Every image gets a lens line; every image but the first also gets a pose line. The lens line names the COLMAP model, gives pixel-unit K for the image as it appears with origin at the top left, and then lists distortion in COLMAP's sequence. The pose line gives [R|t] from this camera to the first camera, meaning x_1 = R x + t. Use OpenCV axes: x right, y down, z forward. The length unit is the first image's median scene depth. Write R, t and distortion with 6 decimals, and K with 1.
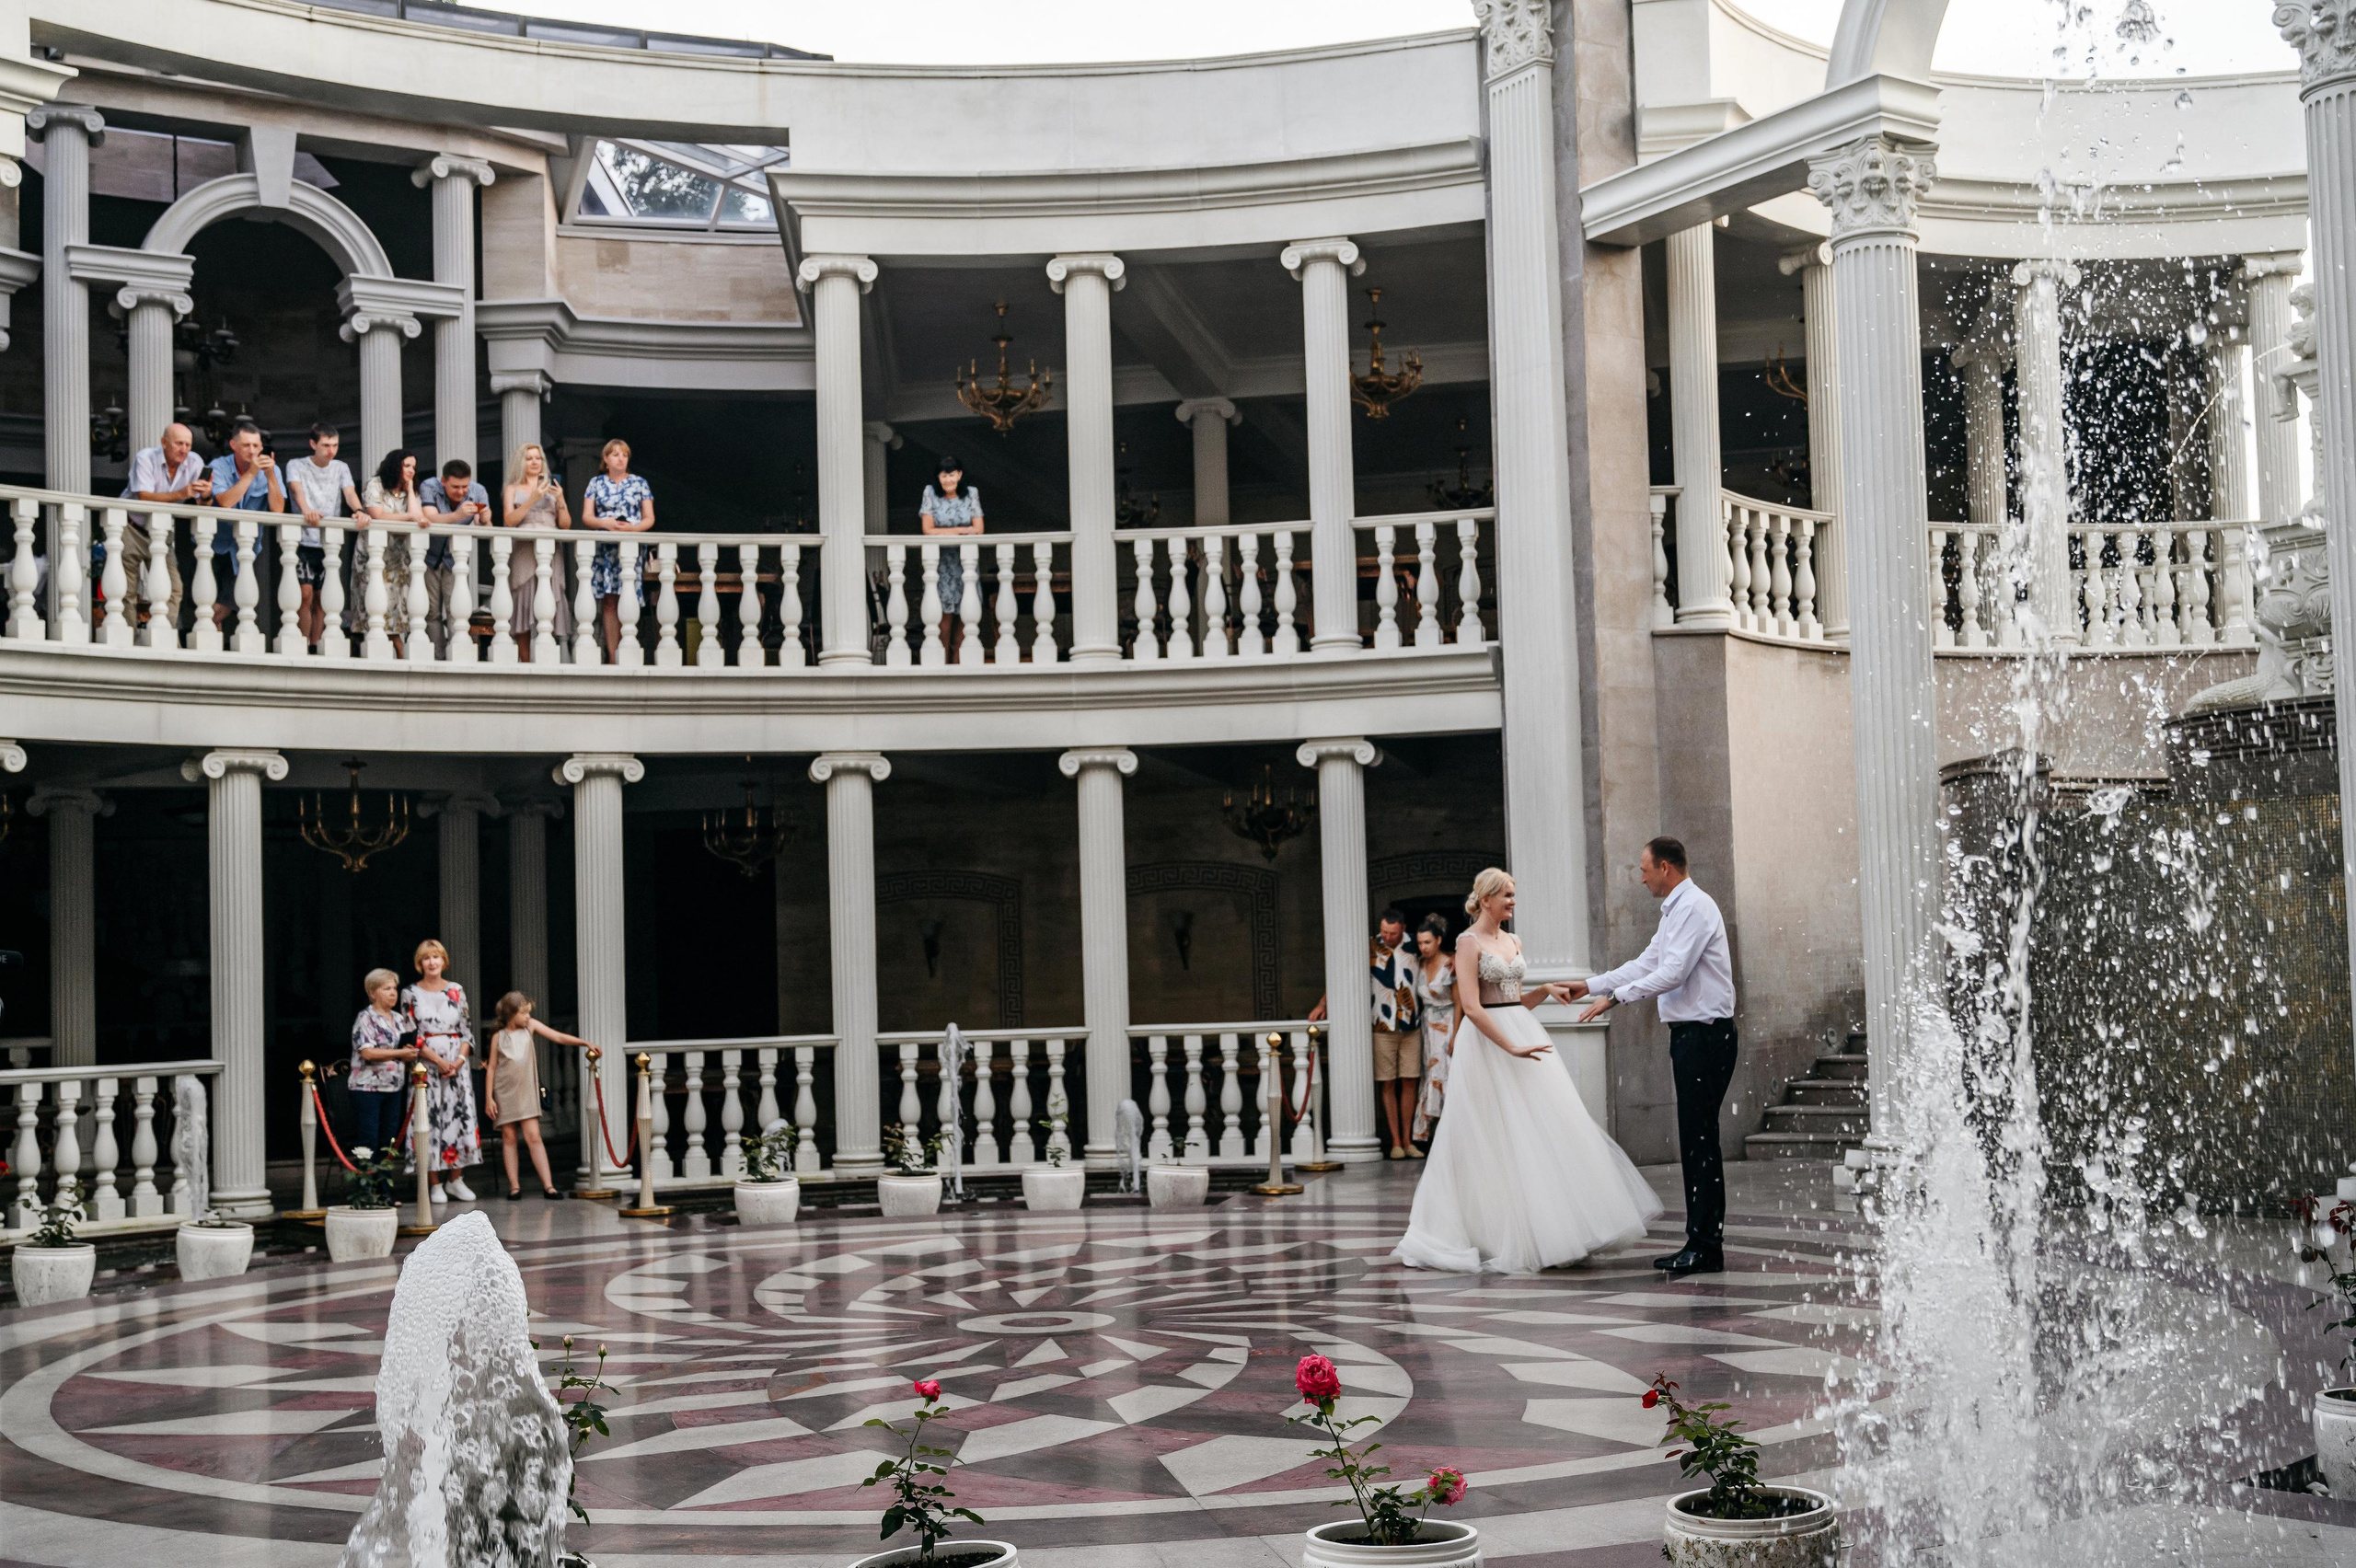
lens RADIAL K [[2752.9, 0, 1178.0], [0, 2752.9, 784.0], [0, 0, 1]] dist [-0.013137, 0.012796]
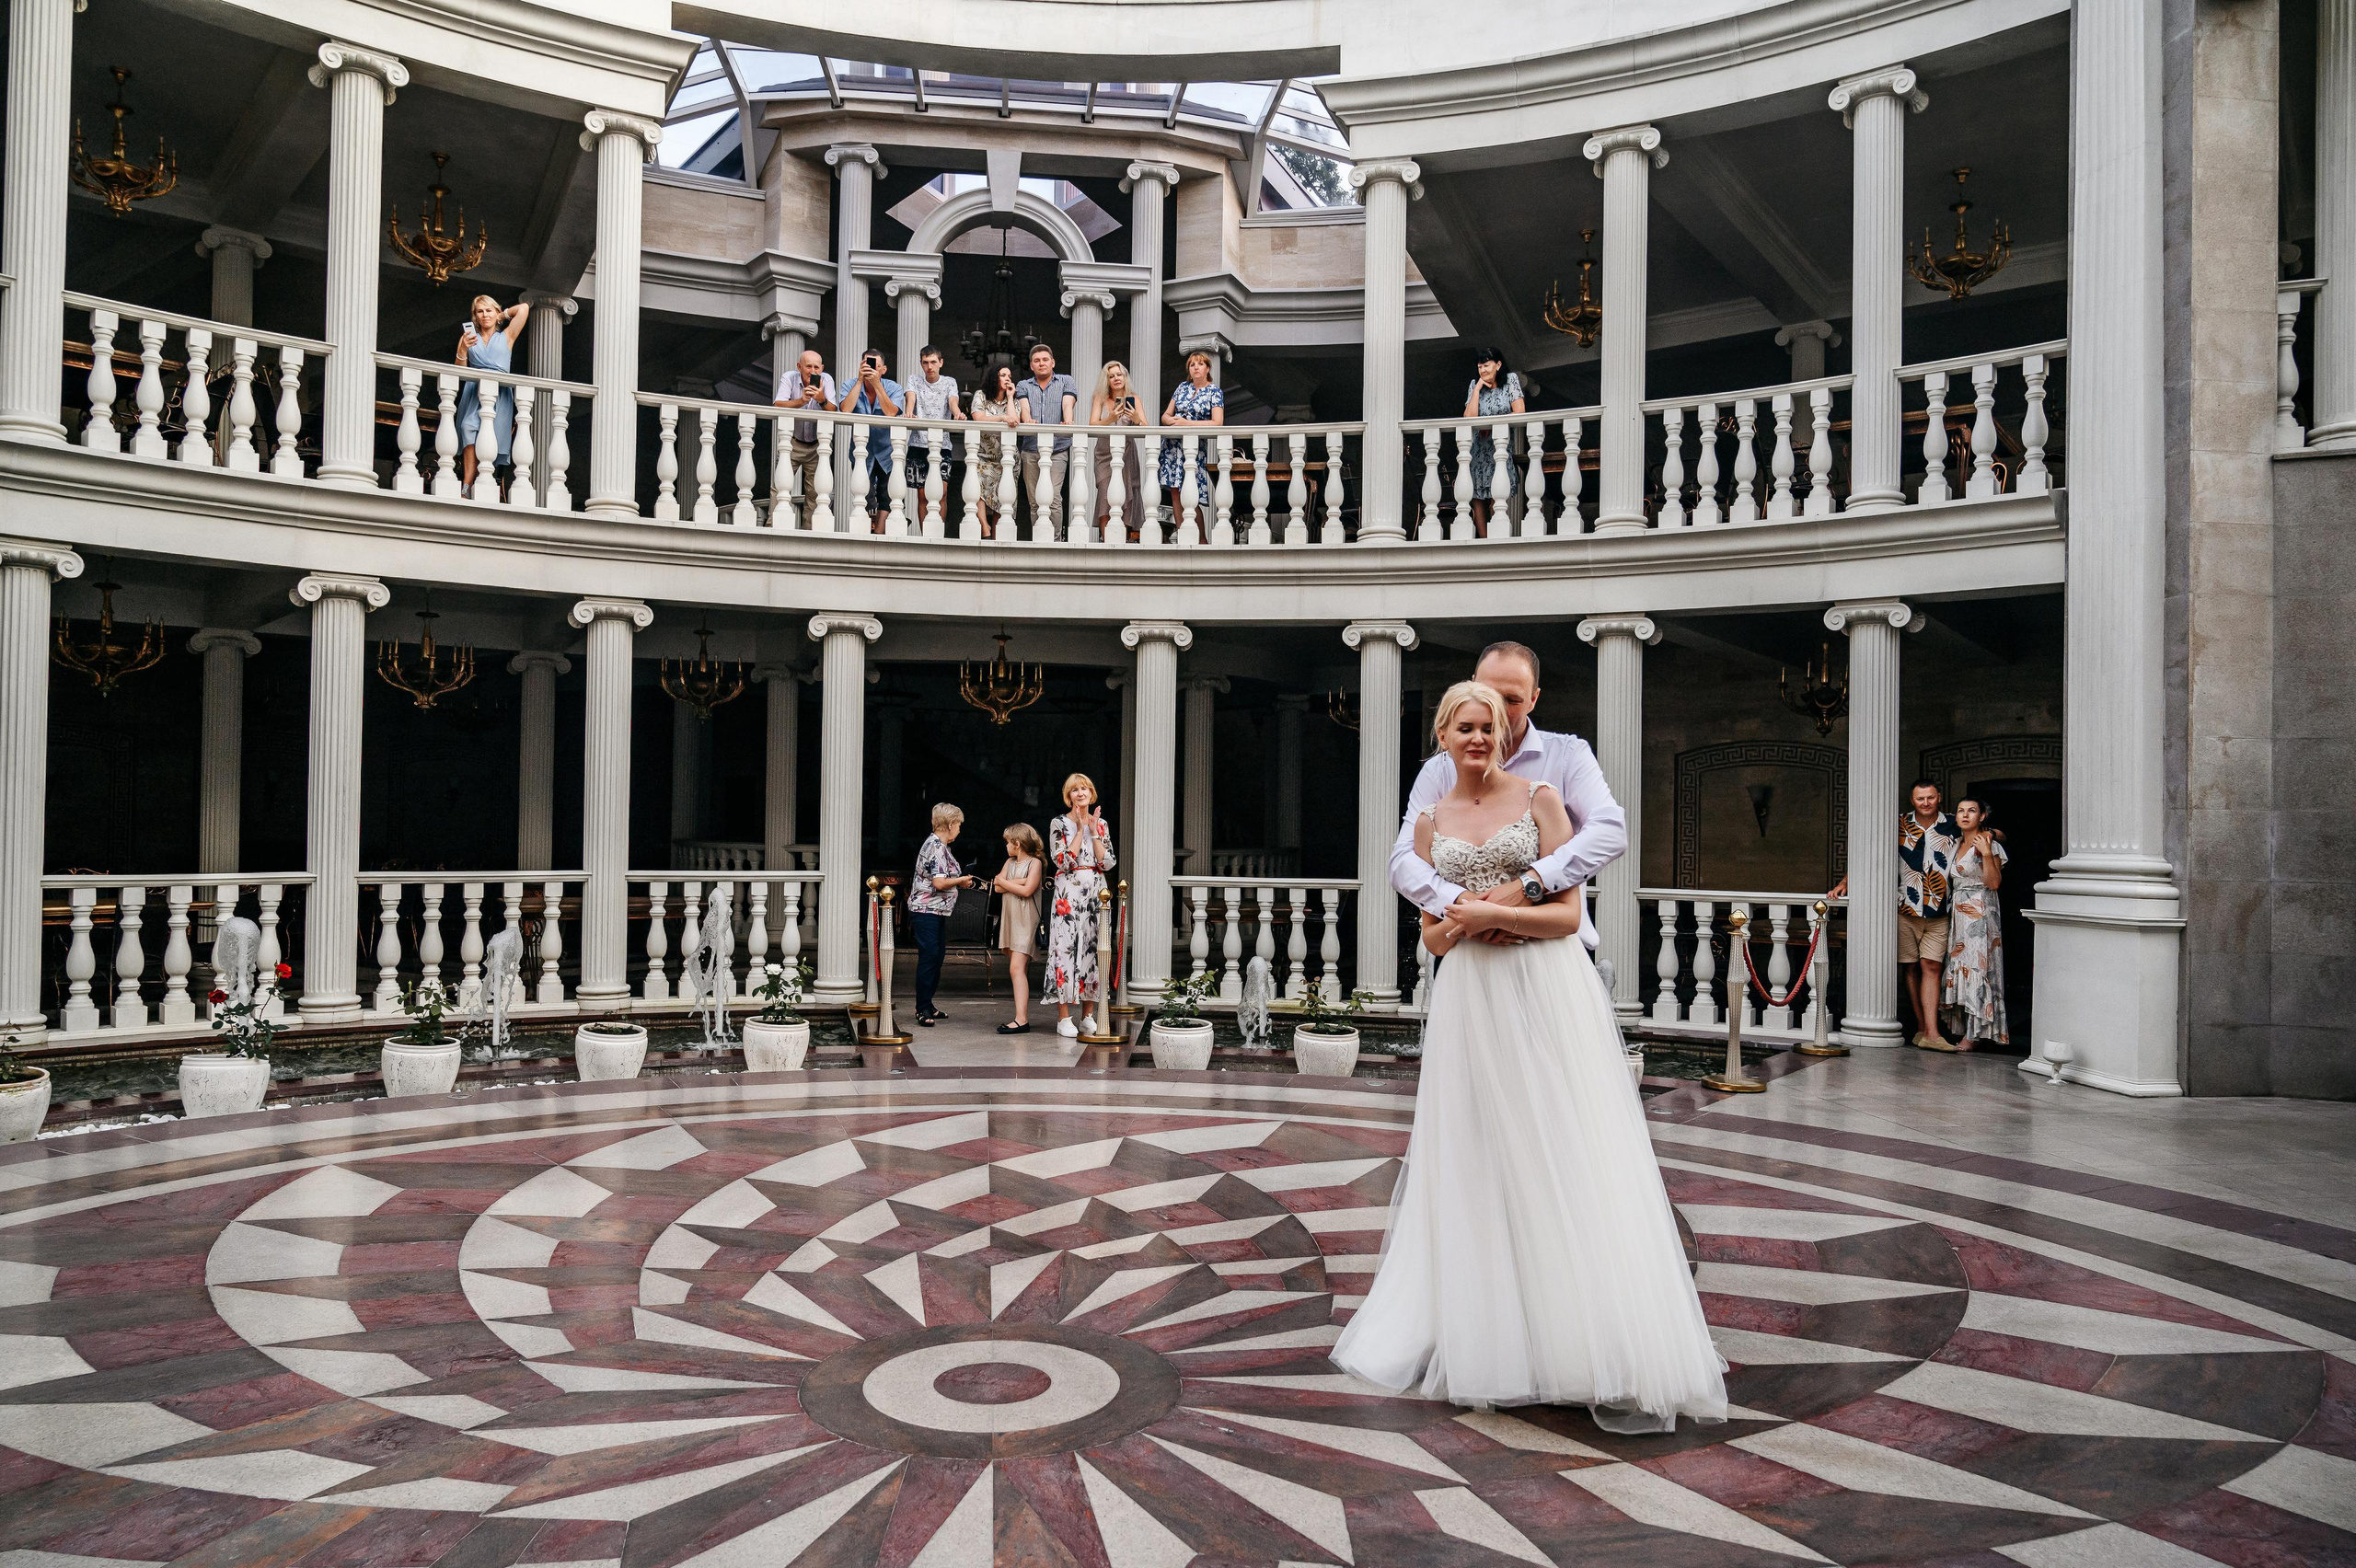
lens RADIAL K [[1554.9, 0, 1174.6], [0, 1554.9, 793.0], [0, 0, 1]] dist [-0.014035, 0.009165]
pose [[0.898919, 0.037025, -0.436547, 0.077752], [-0.016297, 0.998559, 0.051133, 0.025942], [0.437812, -0.038850, 0.898227, 0.408869]]
